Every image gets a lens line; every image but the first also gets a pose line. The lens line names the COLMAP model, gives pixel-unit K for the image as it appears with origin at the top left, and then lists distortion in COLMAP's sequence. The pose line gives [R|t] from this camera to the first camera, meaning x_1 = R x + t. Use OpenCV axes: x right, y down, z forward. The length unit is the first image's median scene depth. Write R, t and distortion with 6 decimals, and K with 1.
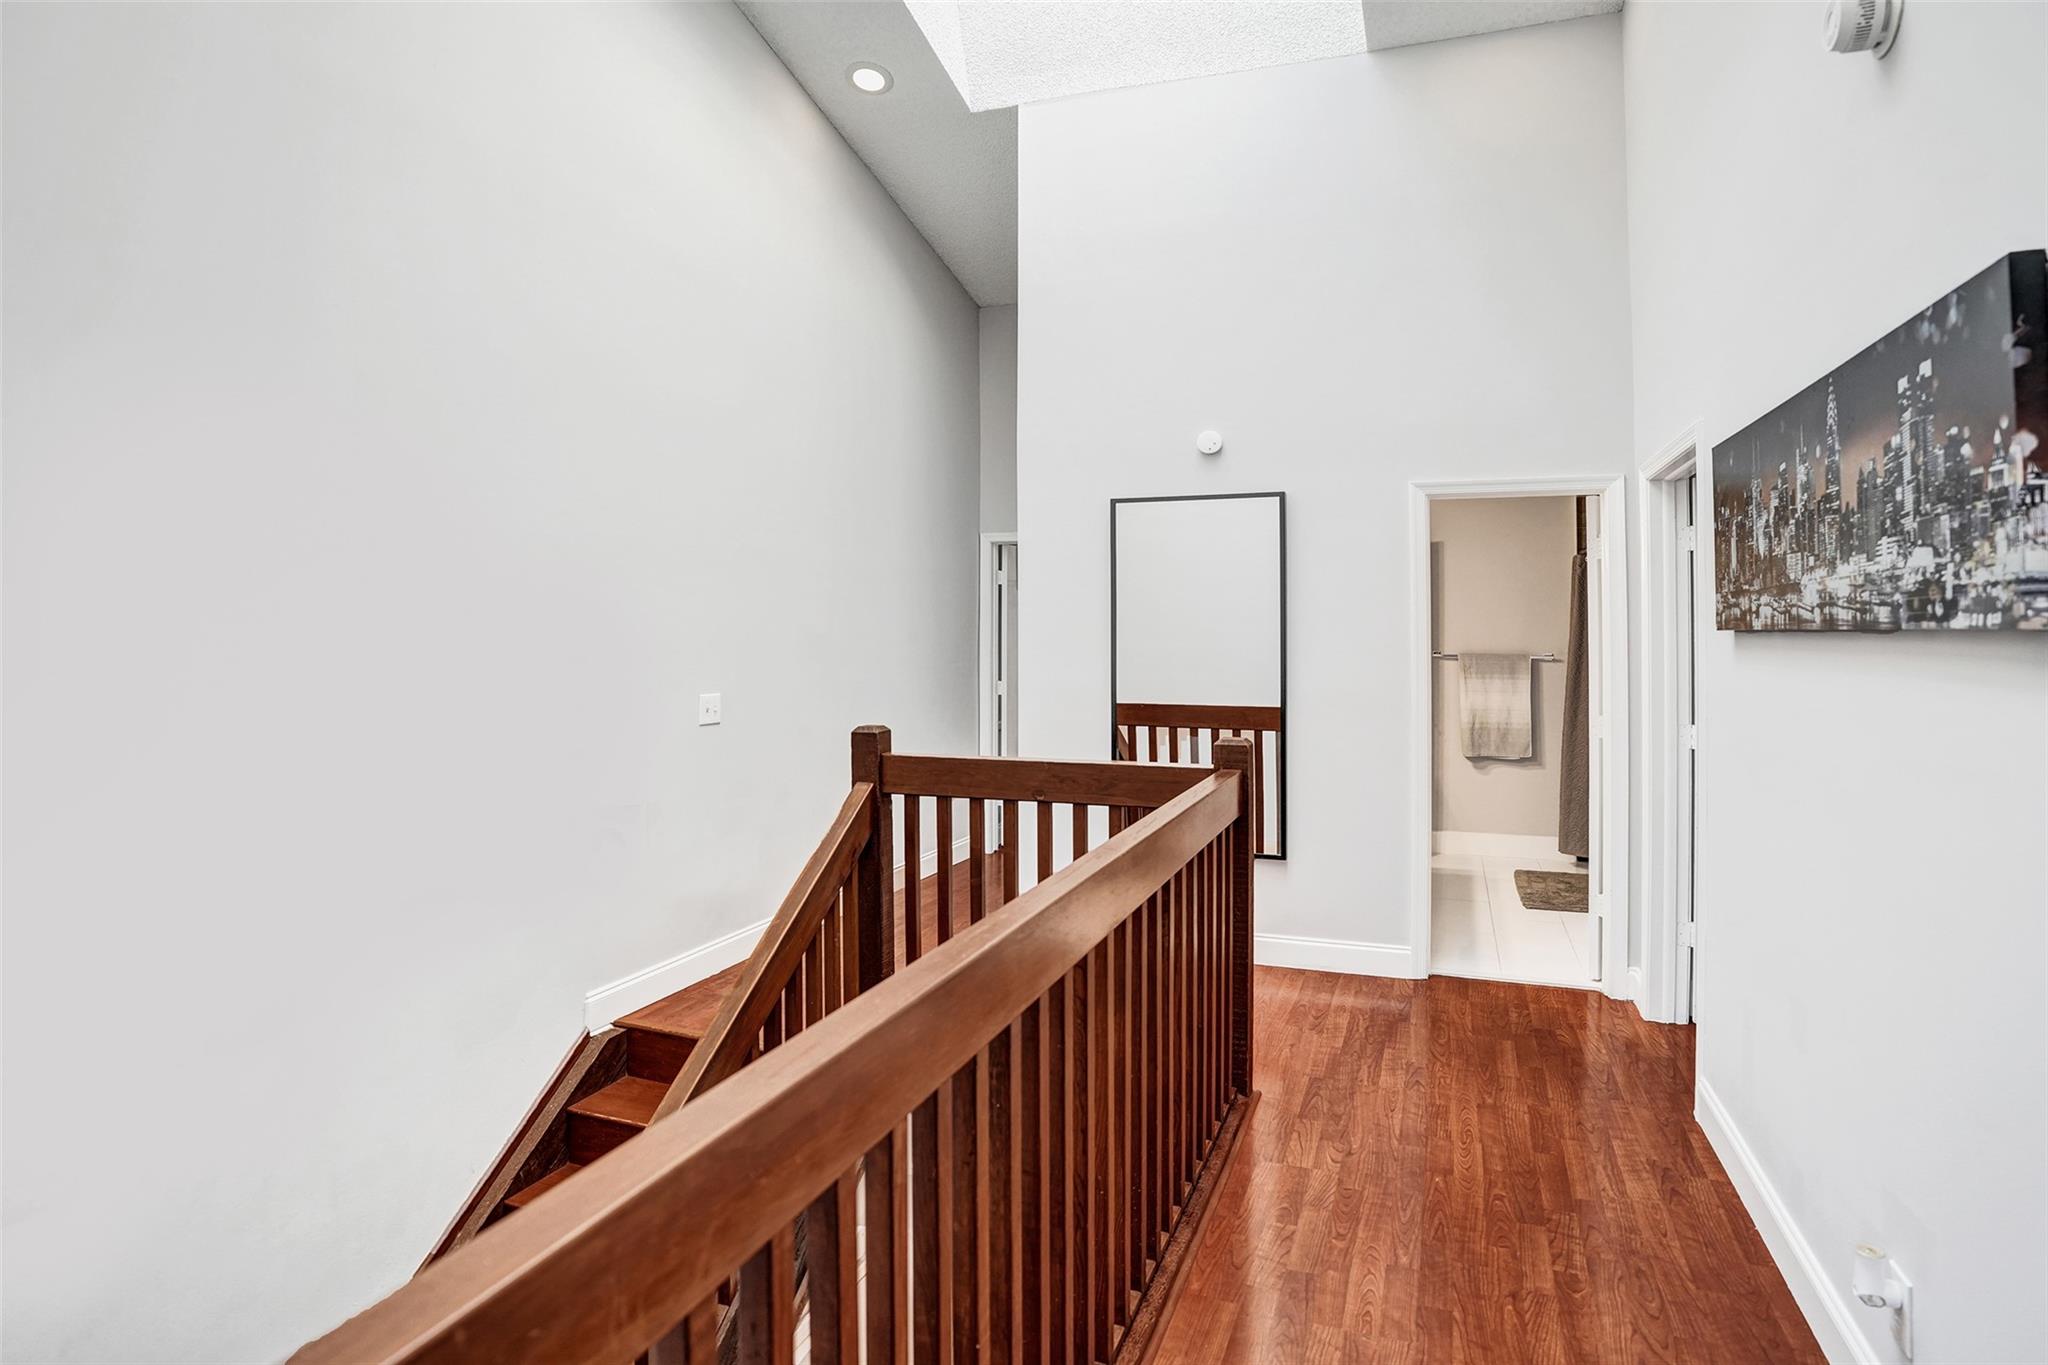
lens RADIAL K [[1100.2, 0, 1067.3], [0, 1100.2, 645.1], [0, 0, 1]] dist [-0.002306, 0.000329]
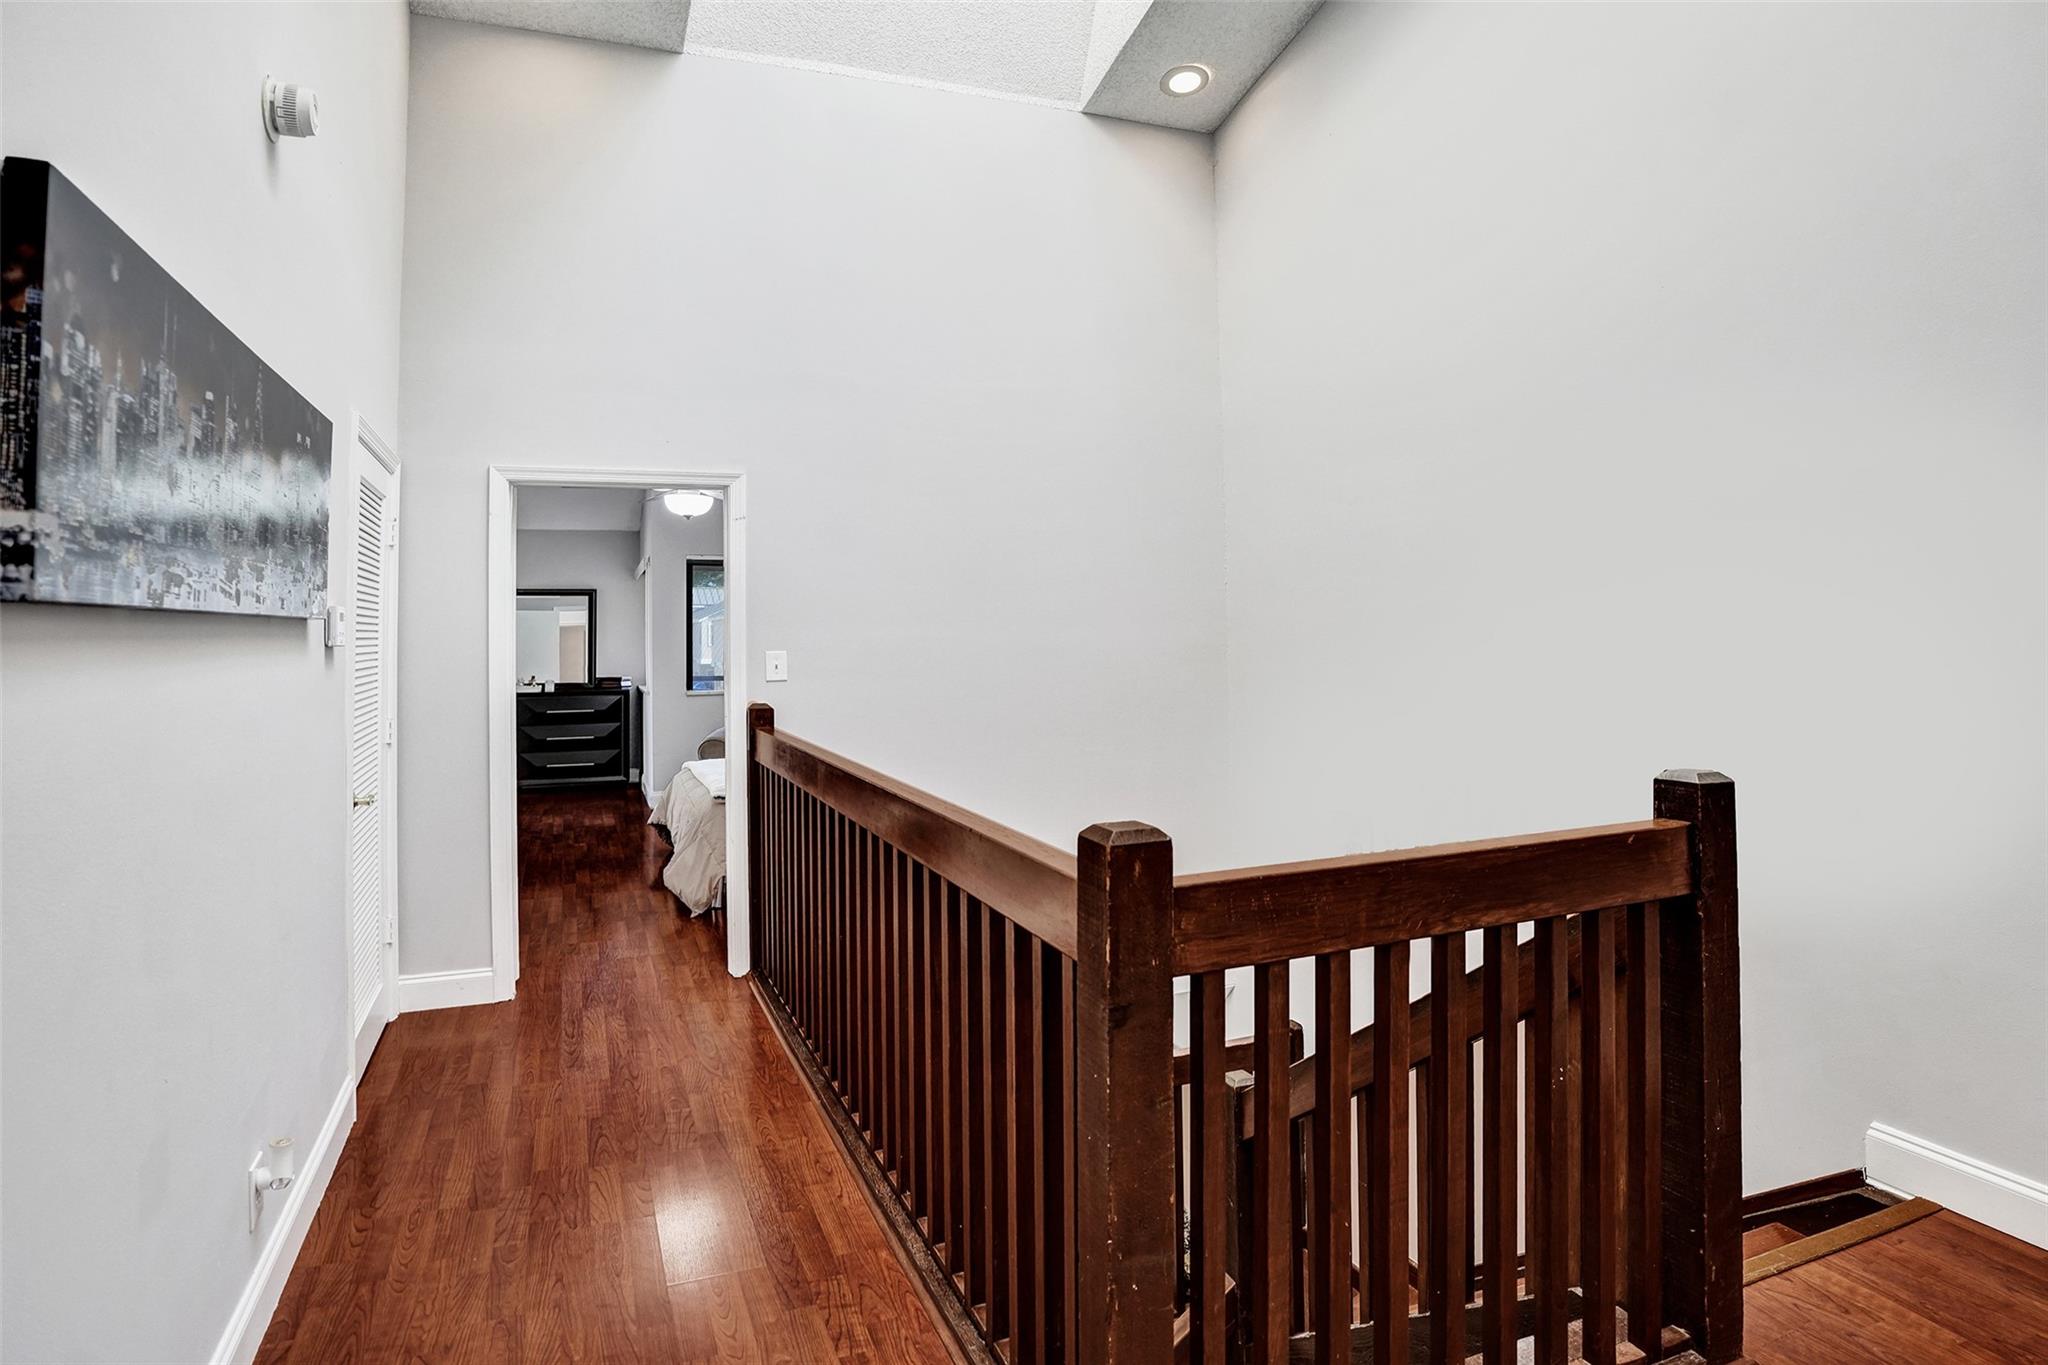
lens RADIAL K [[1100.2, 0, 975.6], [0, 1100.2, 609.4], [0, 0, 1]] dist [-0.002306, 0.000329]
pose [[-0.767400, -0.002740, -0.641162, 0.896283], [0.007417, 0.999886, -0.013151, -0.004335], [0.641125, -0.014848, -0.767293, 2.340456]]
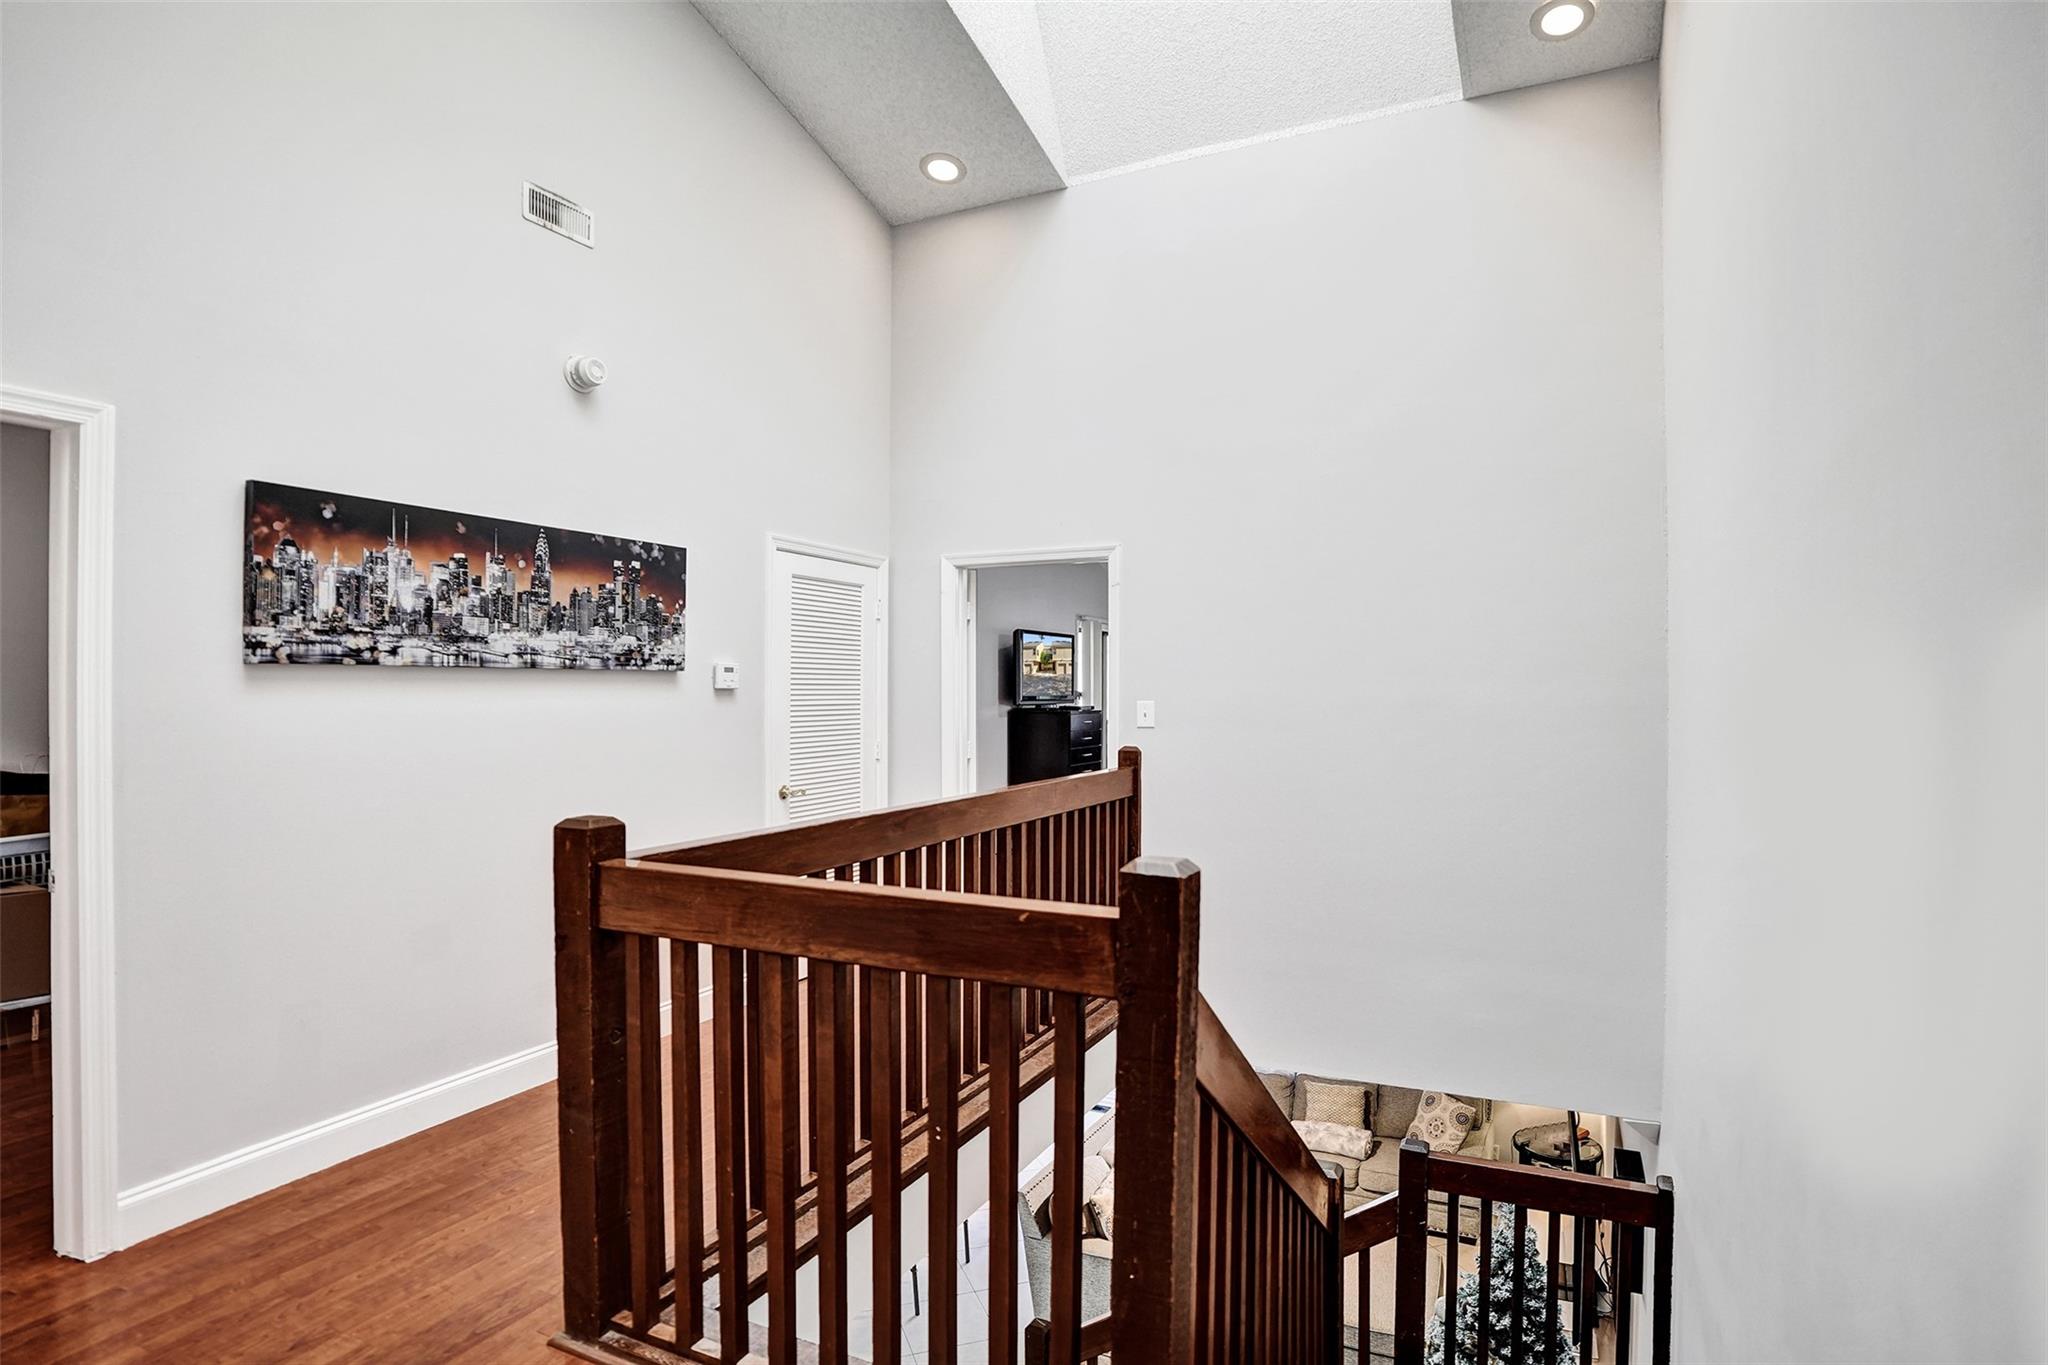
lens RADIAL K [[1100.2, 0, 1029.3], [0, 1100.2, 697.5], [0, 0, 1]] dist [-0.002306, 0.000329]
pose [[-0.993122, -0.013835, 0.116260, -0.339261], [-0.010766, 0.999578, 0.026987, -0.024718], [-0.116584, 0.025550, -0.992852, 2.917967]]
